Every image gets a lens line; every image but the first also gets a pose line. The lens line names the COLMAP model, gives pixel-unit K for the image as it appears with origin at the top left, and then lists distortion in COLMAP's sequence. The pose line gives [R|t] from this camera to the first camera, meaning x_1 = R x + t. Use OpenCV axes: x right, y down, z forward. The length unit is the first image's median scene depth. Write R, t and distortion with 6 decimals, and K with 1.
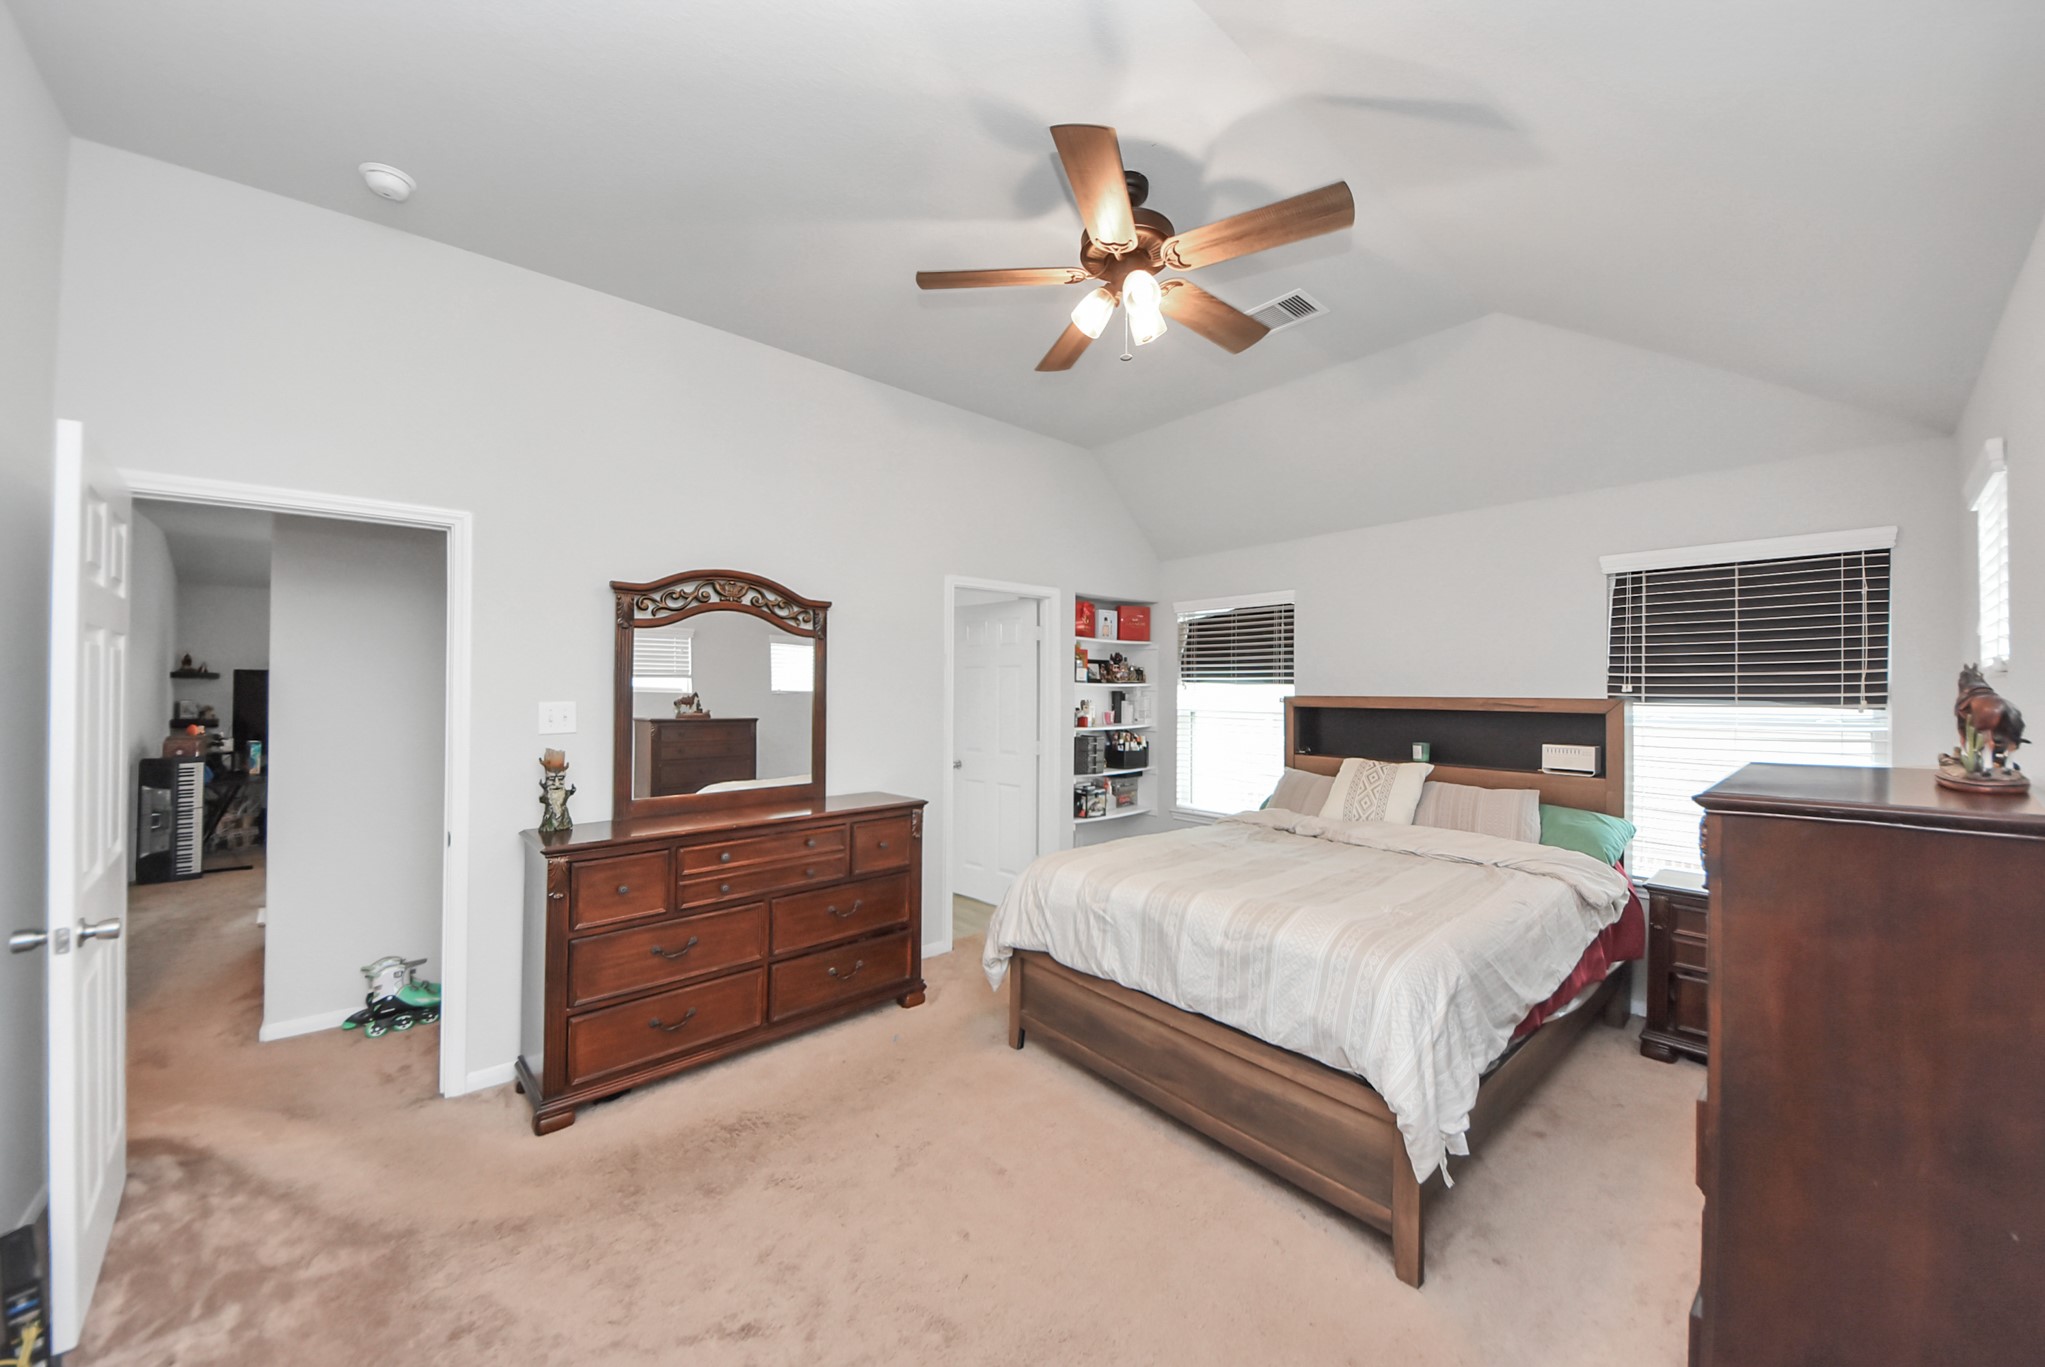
lens RADIAL K [[708.3, 0, 1022.7], [0, 708.3, 688.3], [0, 0, 1]] dist [-0.017780, -0.000103]
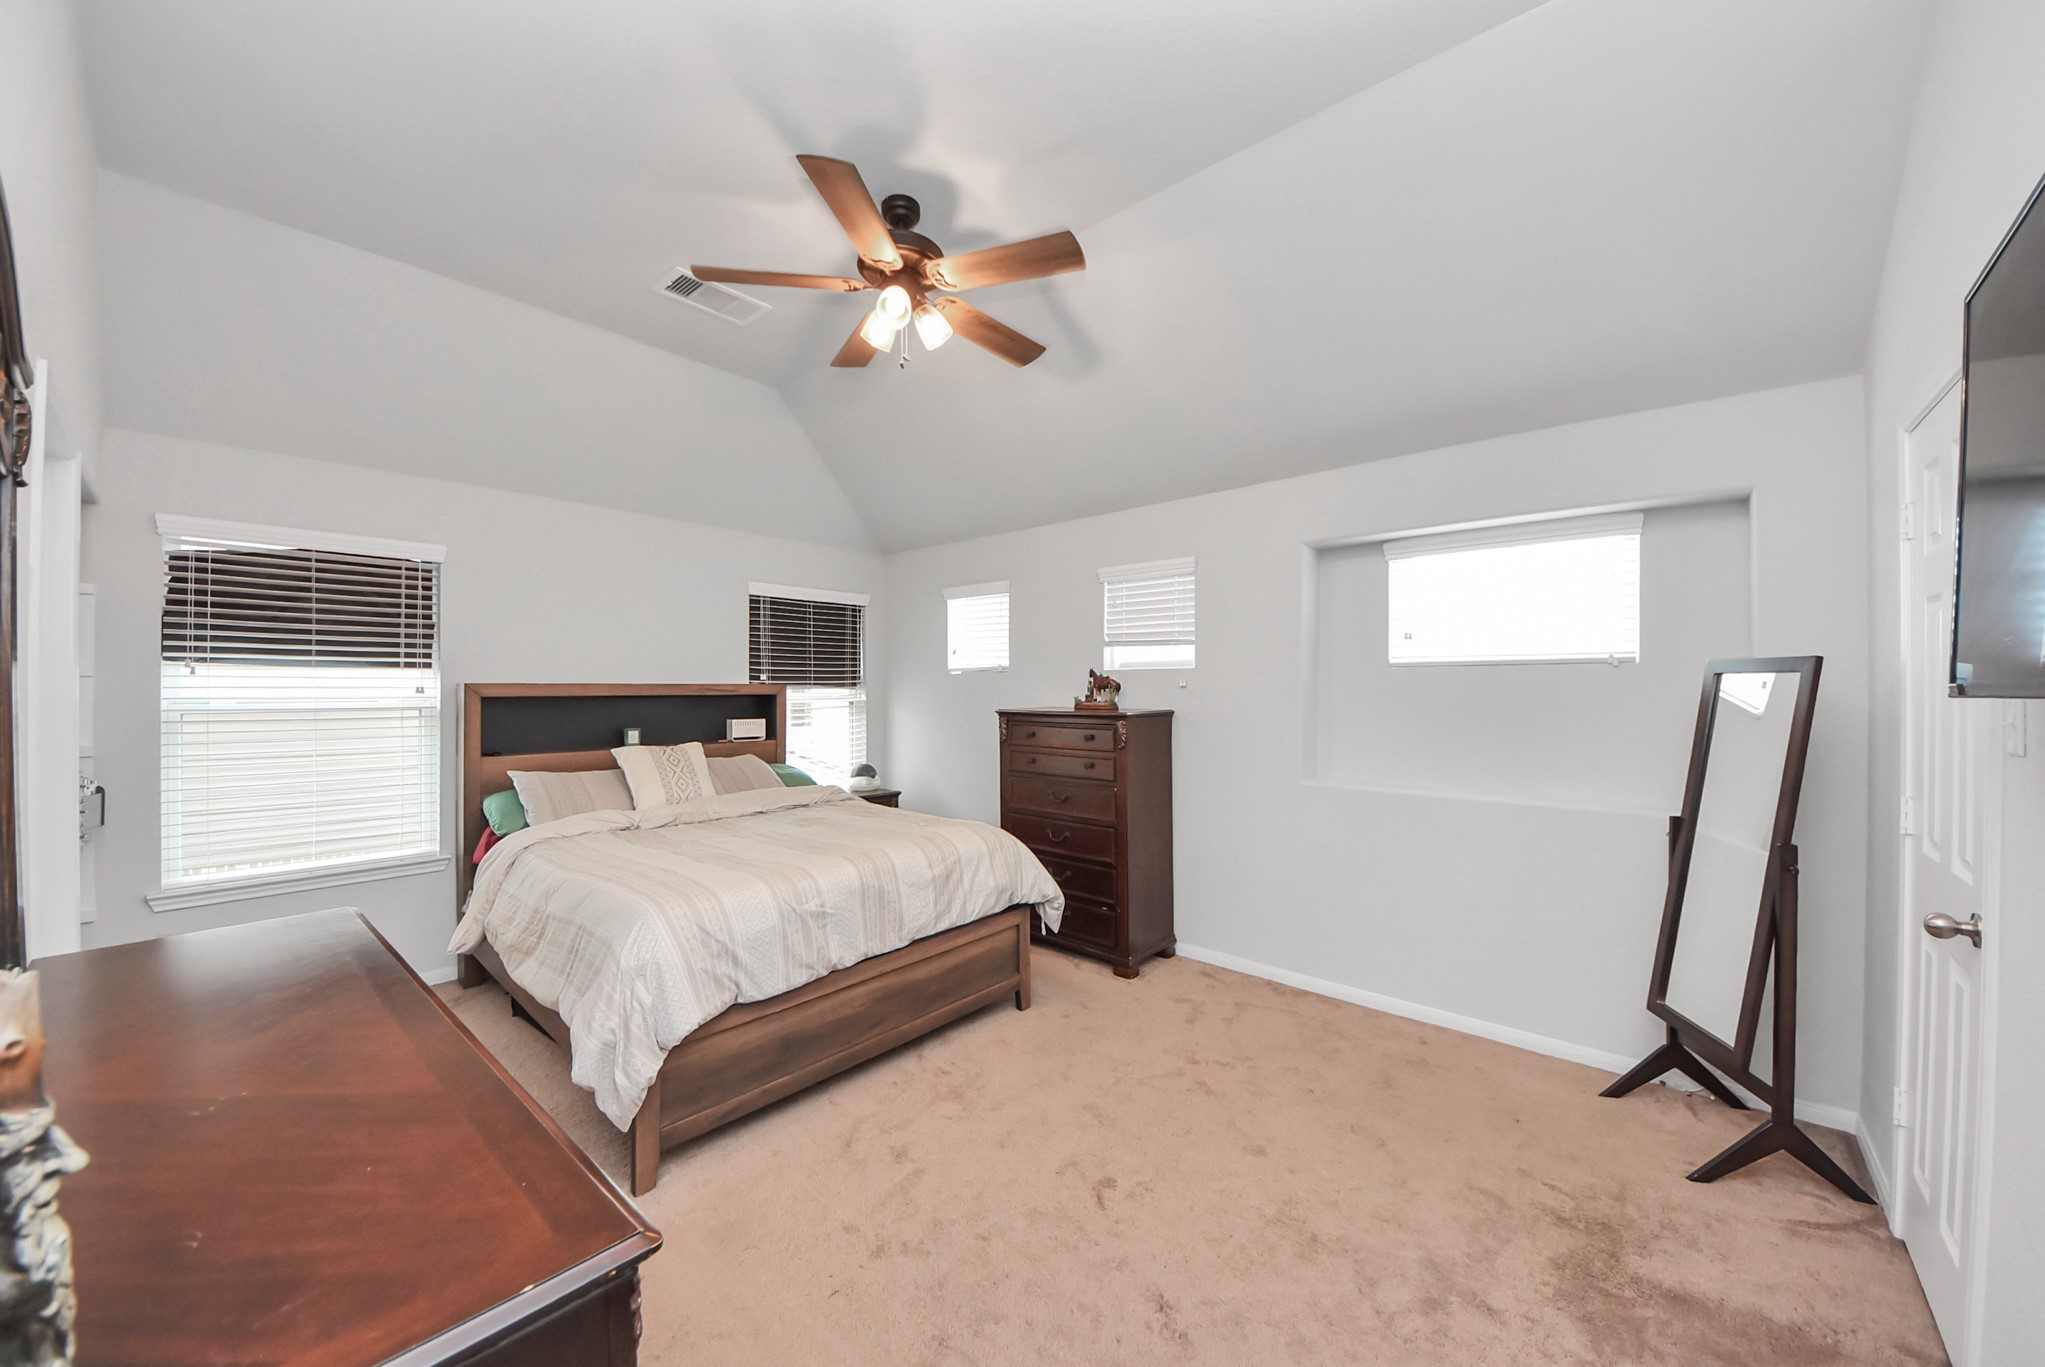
lens RADIAL K [[744.3, 0, 1022.3], [0, 744.3, 686.9], [0, 0, 1]] dist [0.002565, -0.001227]
pose [[-0.137307, -0.005253, 0.990515, -0.852165], [-0.004356, 0.999979, 0.004699, 0.012600], [-0.990519, -0.003669, -0.137327, 0.808772]]
